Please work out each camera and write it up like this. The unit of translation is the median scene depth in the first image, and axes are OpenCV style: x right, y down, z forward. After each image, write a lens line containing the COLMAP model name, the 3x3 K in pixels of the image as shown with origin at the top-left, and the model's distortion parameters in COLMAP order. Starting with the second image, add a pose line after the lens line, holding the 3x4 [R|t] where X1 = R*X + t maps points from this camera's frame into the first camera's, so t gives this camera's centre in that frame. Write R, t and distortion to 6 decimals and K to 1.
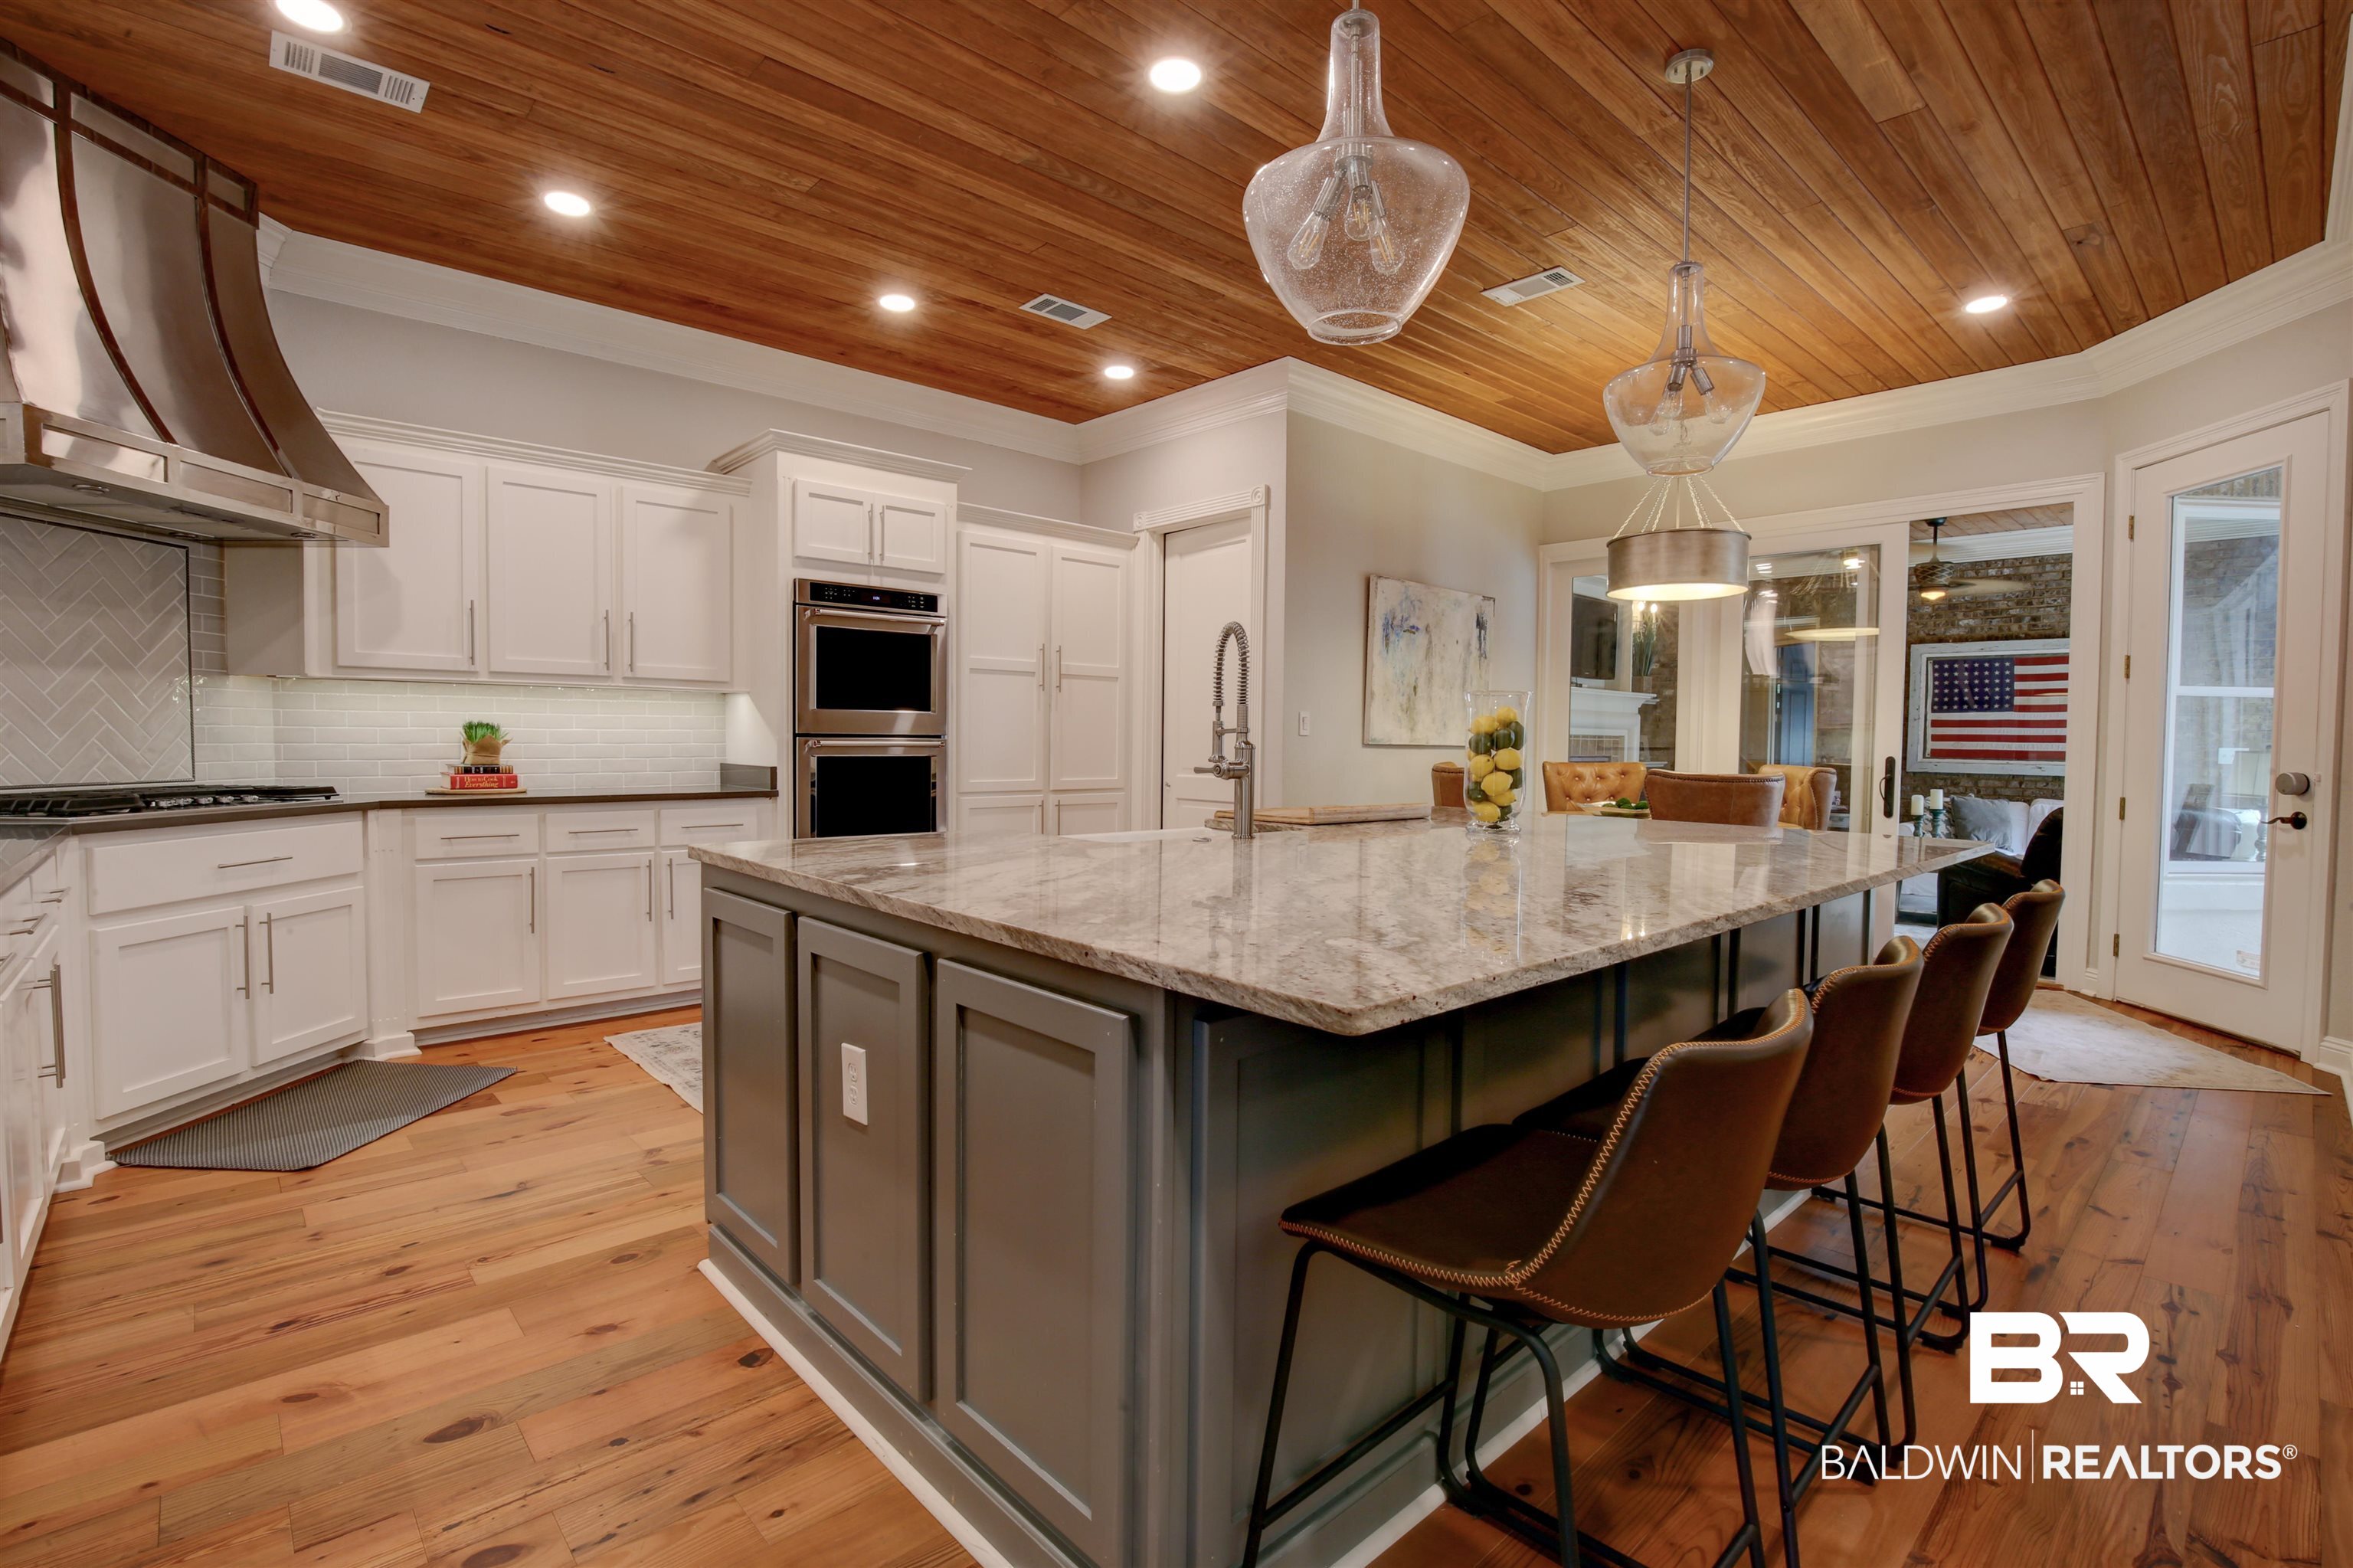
lens RADIAL K [[1087.5, 0, 1182.8], [0, 1087.5, 787.9], [0, 0, 1]] dist [-0.035764, 0.001615]
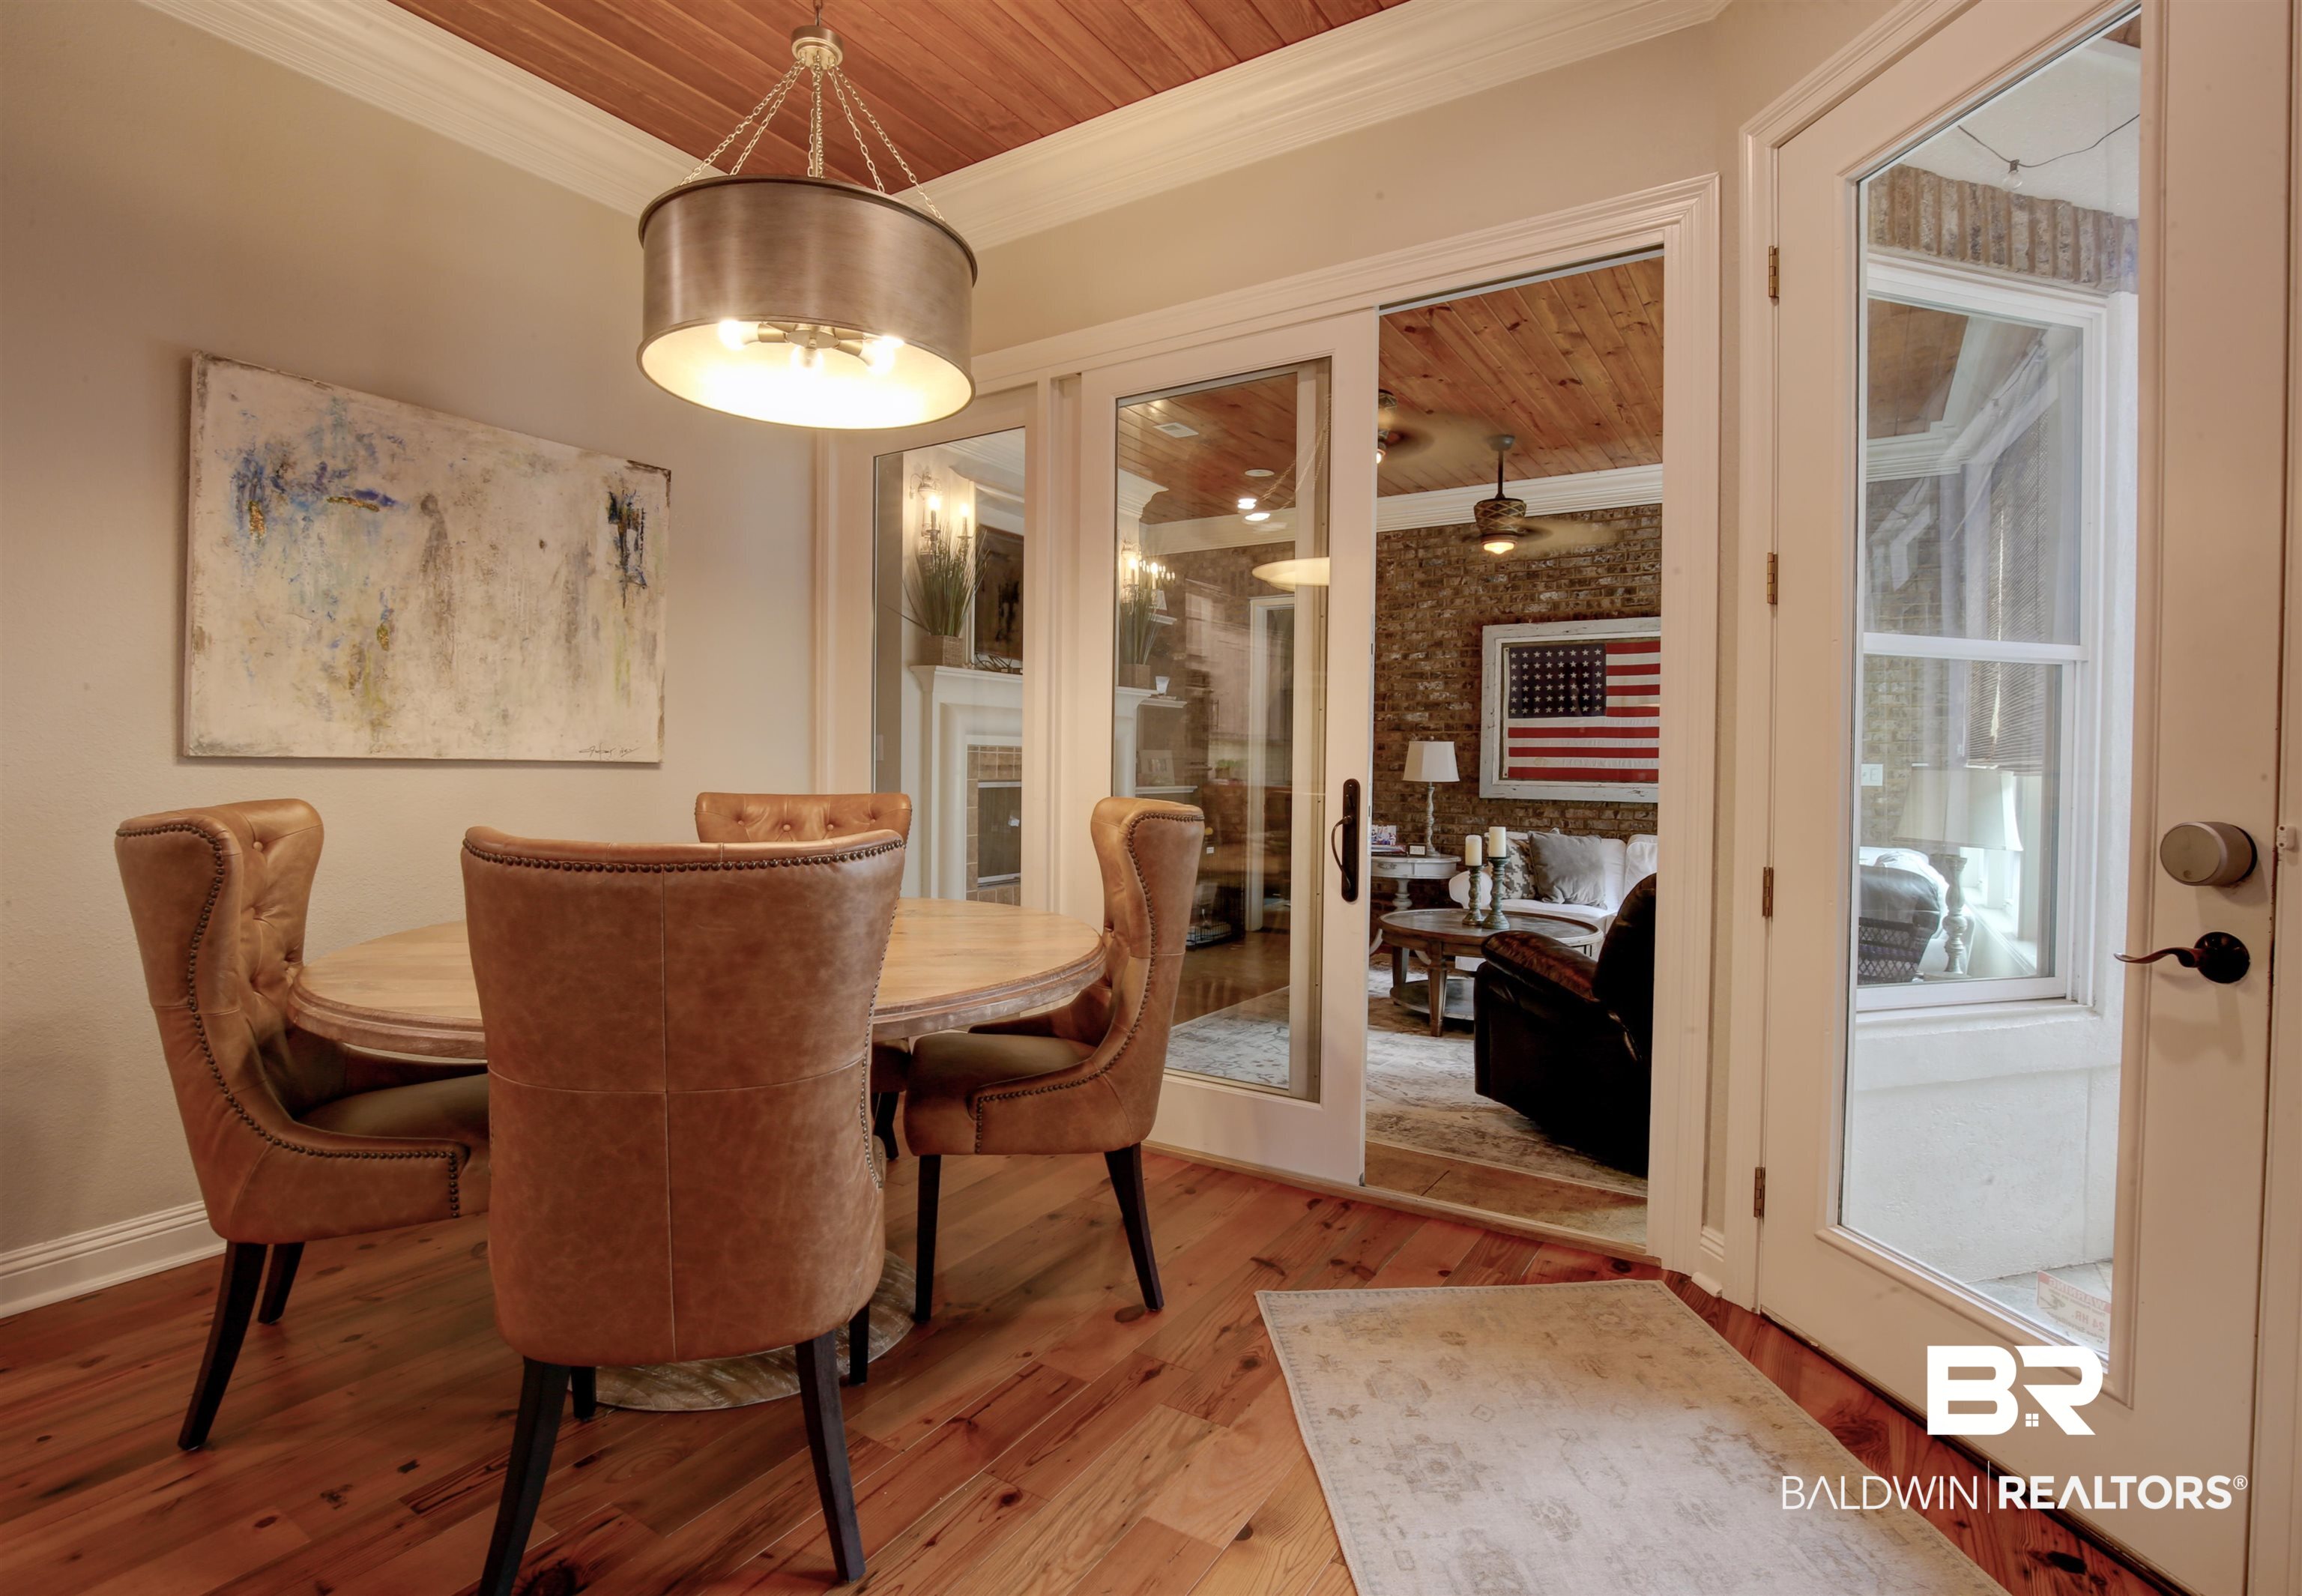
lens RADIAL K [[1124.7, 0, 1151.0], [0, 1124.7, 798.0], [0, 0, 1]] dist [-0.039016, -0.000653]
pose [[0.967800, -0.008179, 0.251586, 0.412225], [0.011197, 0.999881, -0.010566, -0.015129], [-0.251470, 0.013043, 0.967777, 0.486357]]
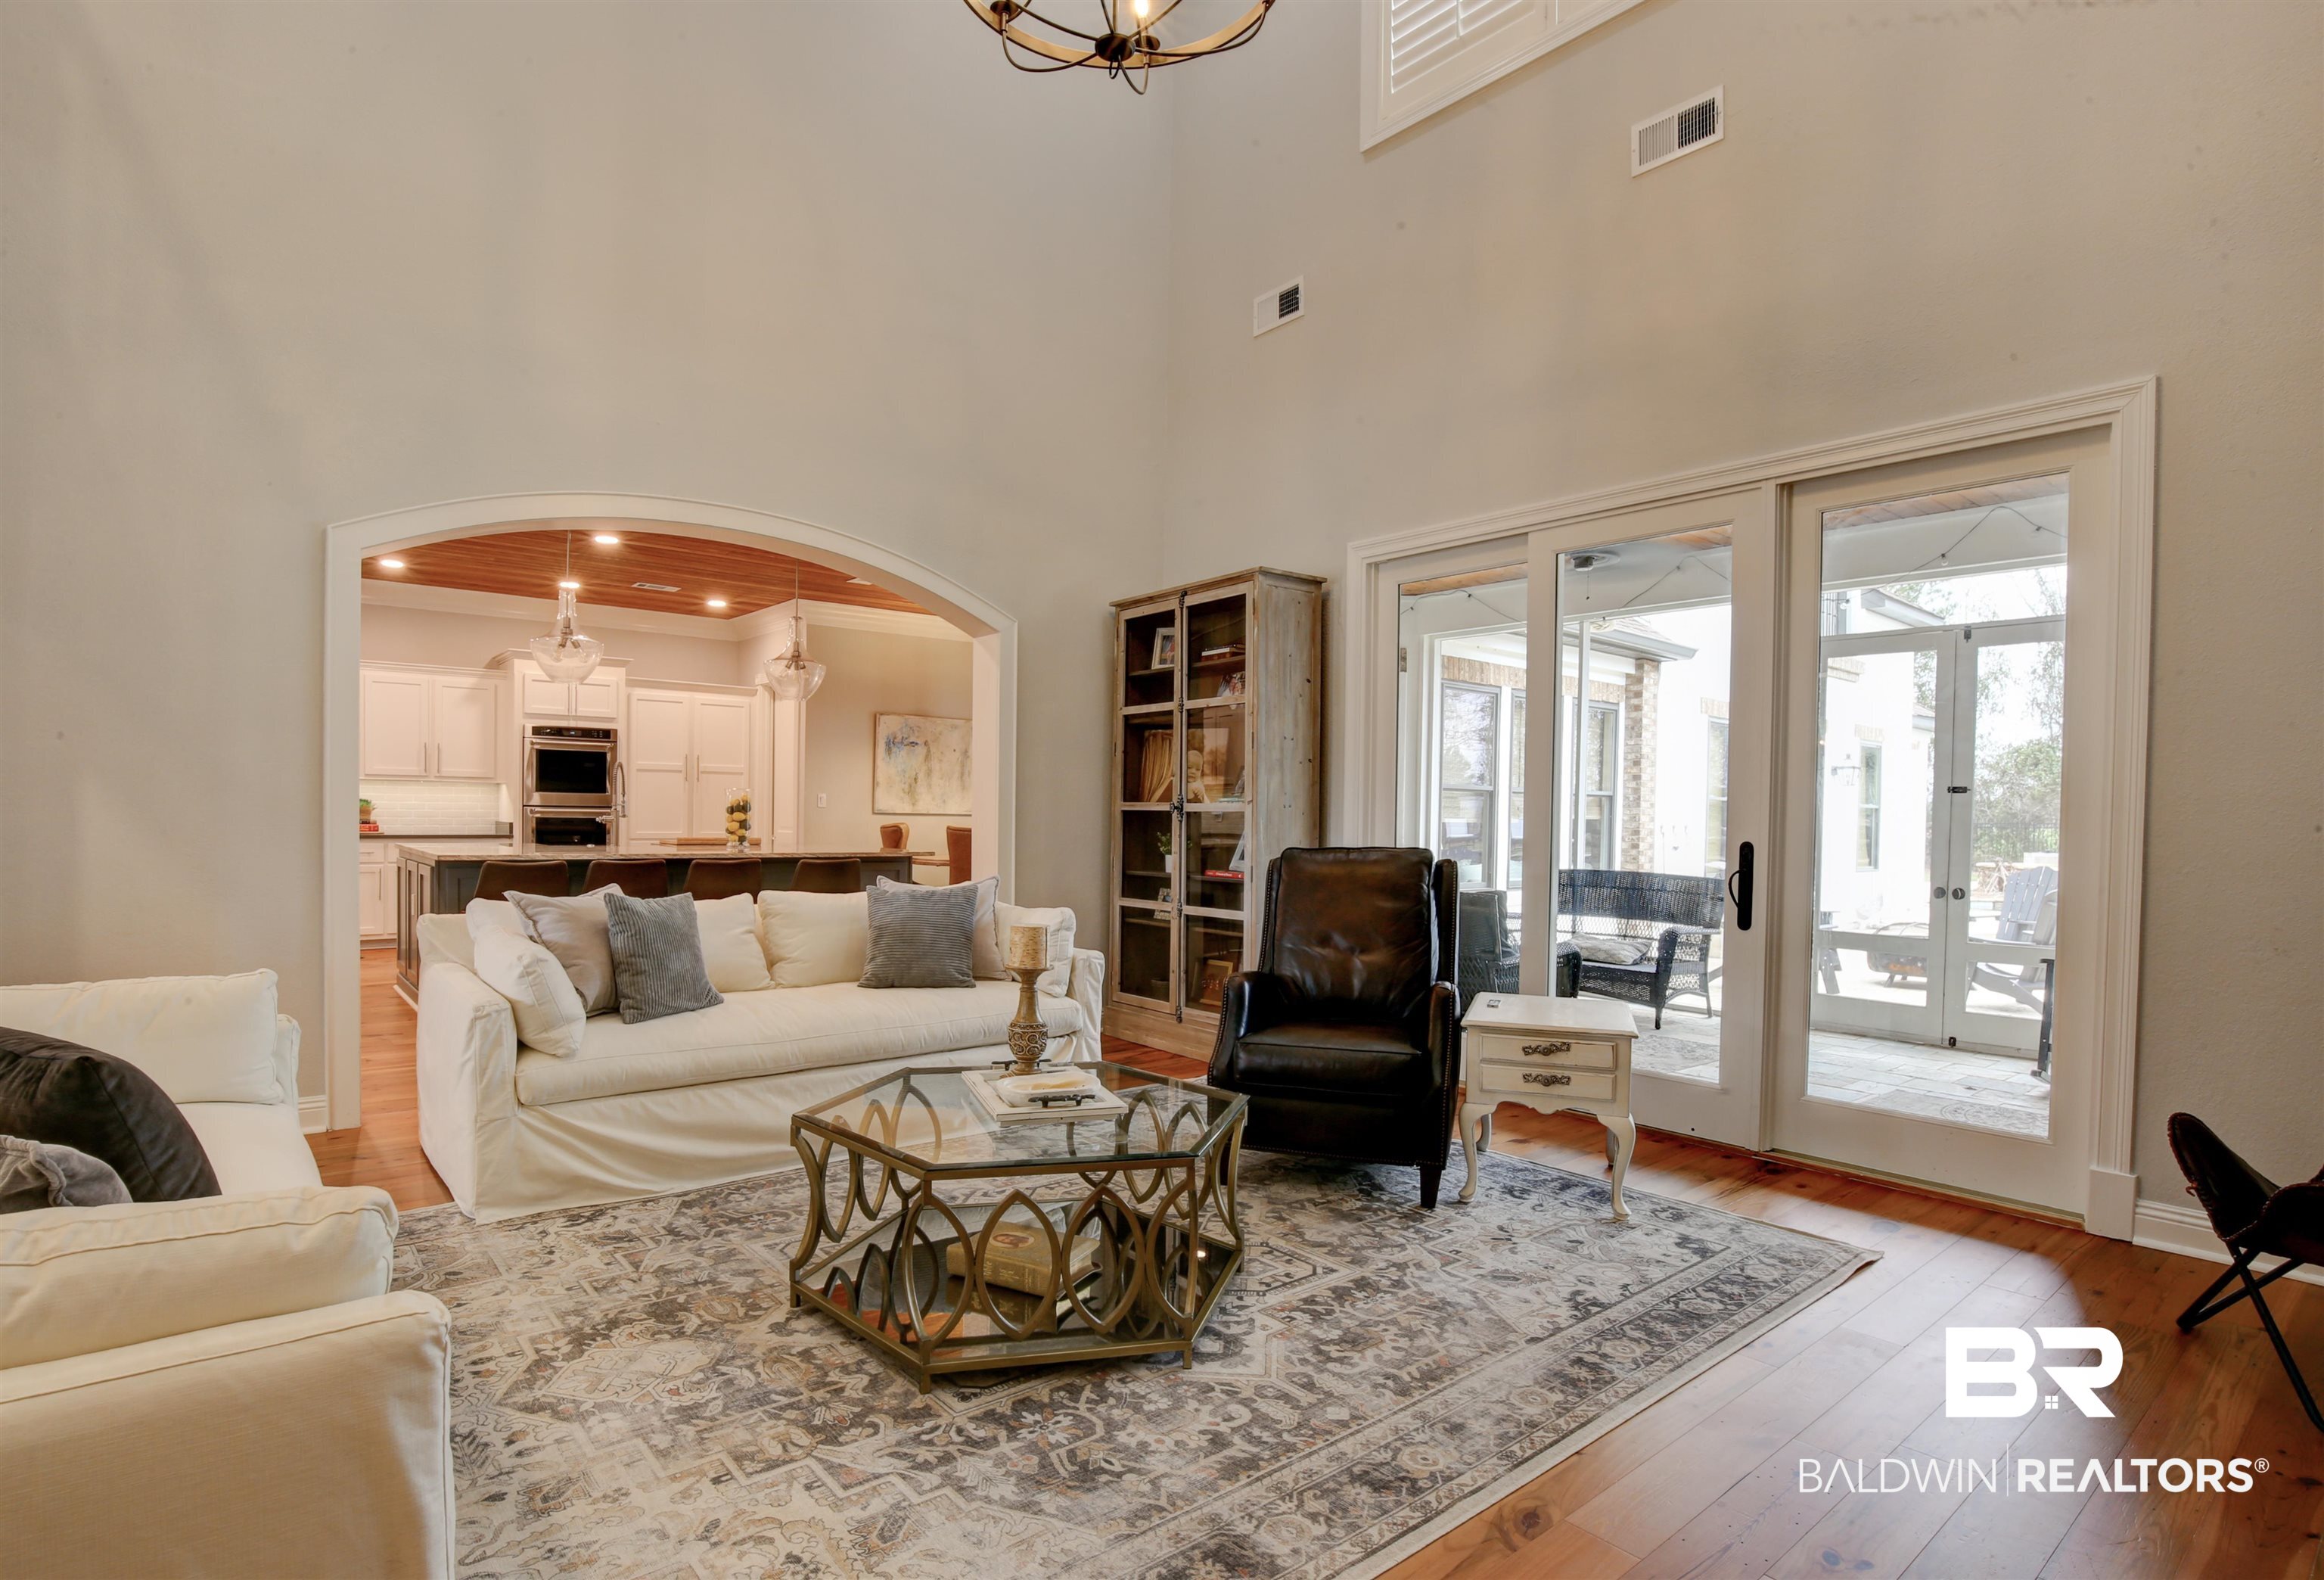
lens RADIAL K [[1166.9, 0, 1147.1], [0, 1166.9, 844.6], [0, 0, 1]] dist [-0.035012, -0.000095]
pose [[0.998145, 0.006451, -0.060536, 0.687068], [-0.007599, 0.999795, -0.018758, 0.039494], [0.060402, 0.019184, 0.997990, -0.770059]]
